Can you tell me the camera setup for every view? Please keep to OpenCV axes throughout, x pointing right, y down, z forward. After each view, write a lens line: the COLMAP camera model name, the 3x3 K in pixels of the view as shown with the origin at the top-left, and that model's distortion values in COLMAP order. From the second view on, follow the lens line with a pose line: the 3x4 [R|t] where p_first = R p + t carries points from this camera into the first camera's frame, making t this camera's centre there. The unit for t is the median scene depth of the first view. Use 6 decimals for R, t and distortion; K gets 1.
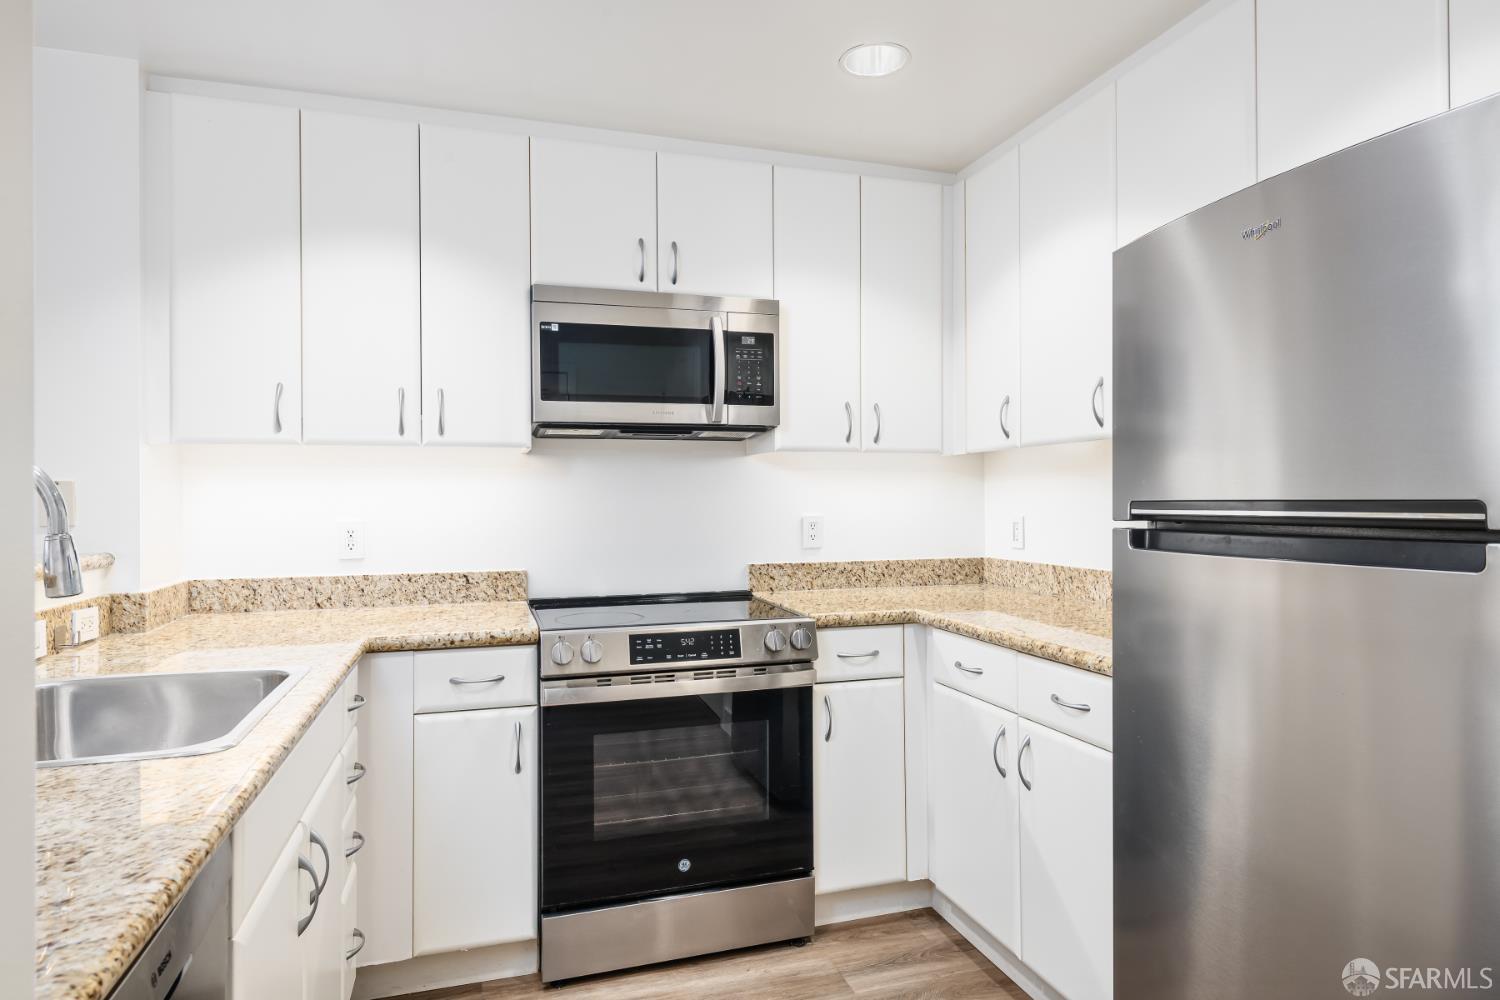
lens RADIAL K [[854.7, 0, 750.0], [0, 854.7, 500.0], [0, 0, 1]] dist [-0.000114, 0.000005]
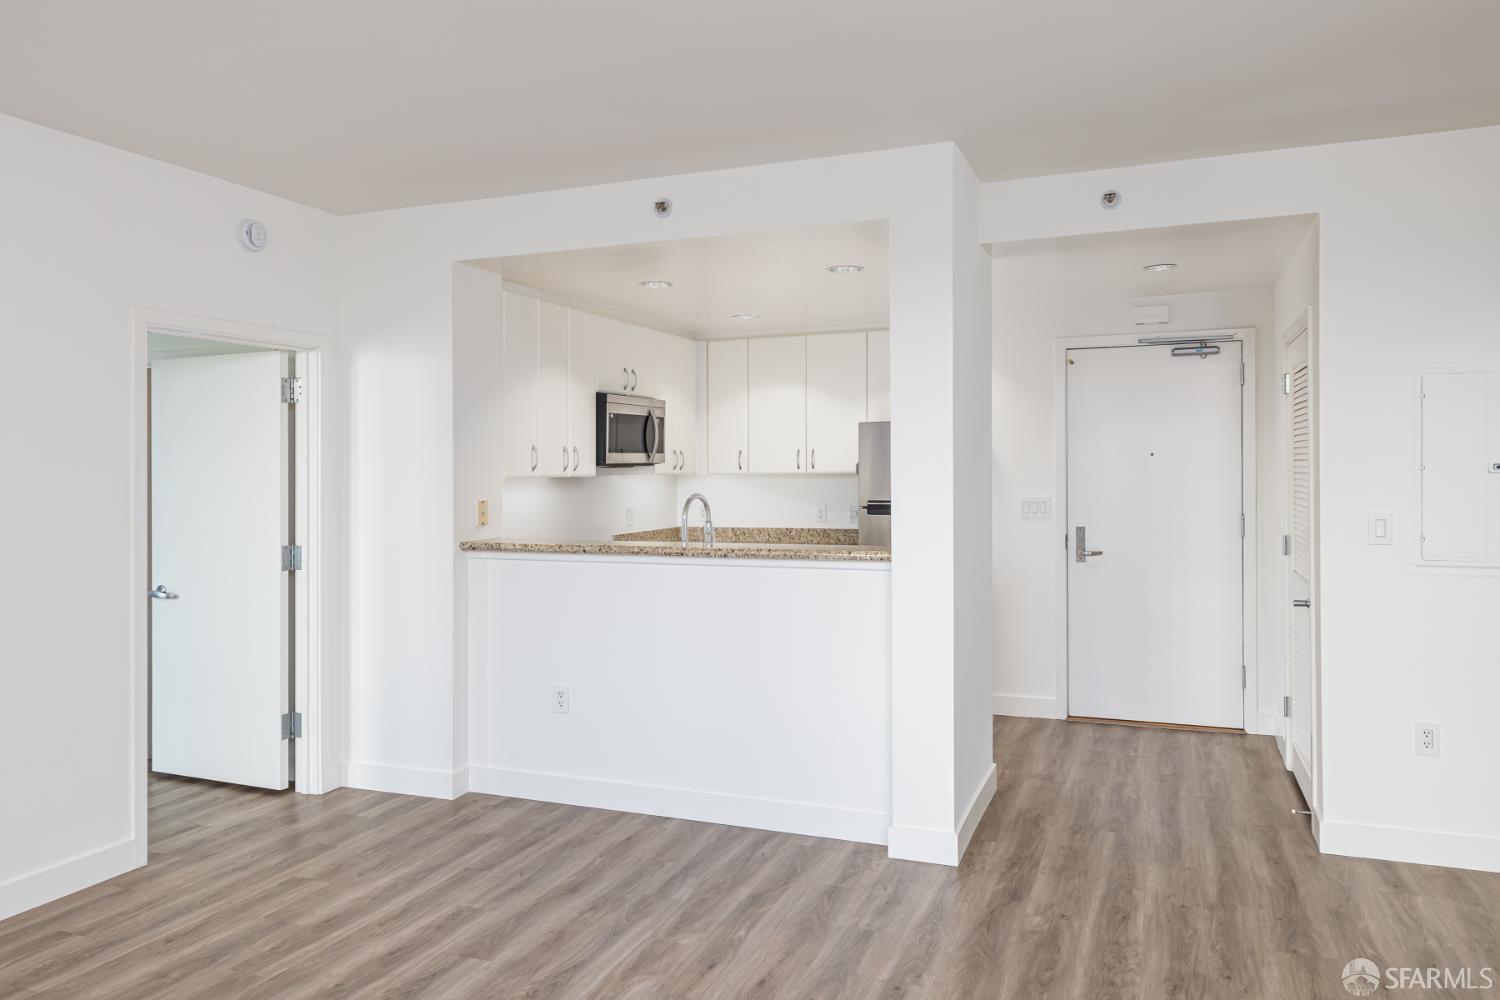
lens RADIAL K [[1039.2, 0, 750.0], [0, 1039.2, 500.0], [0, 0, 1]] dist [0.004503, 0.002999]
pose [[0.633239, -0.025497, 0.773536, -1.697927], [0.008578, 0.999627, 0.025928, -0.060222], [-0.773908, -0.009784, 0.633222, -0.689505]]
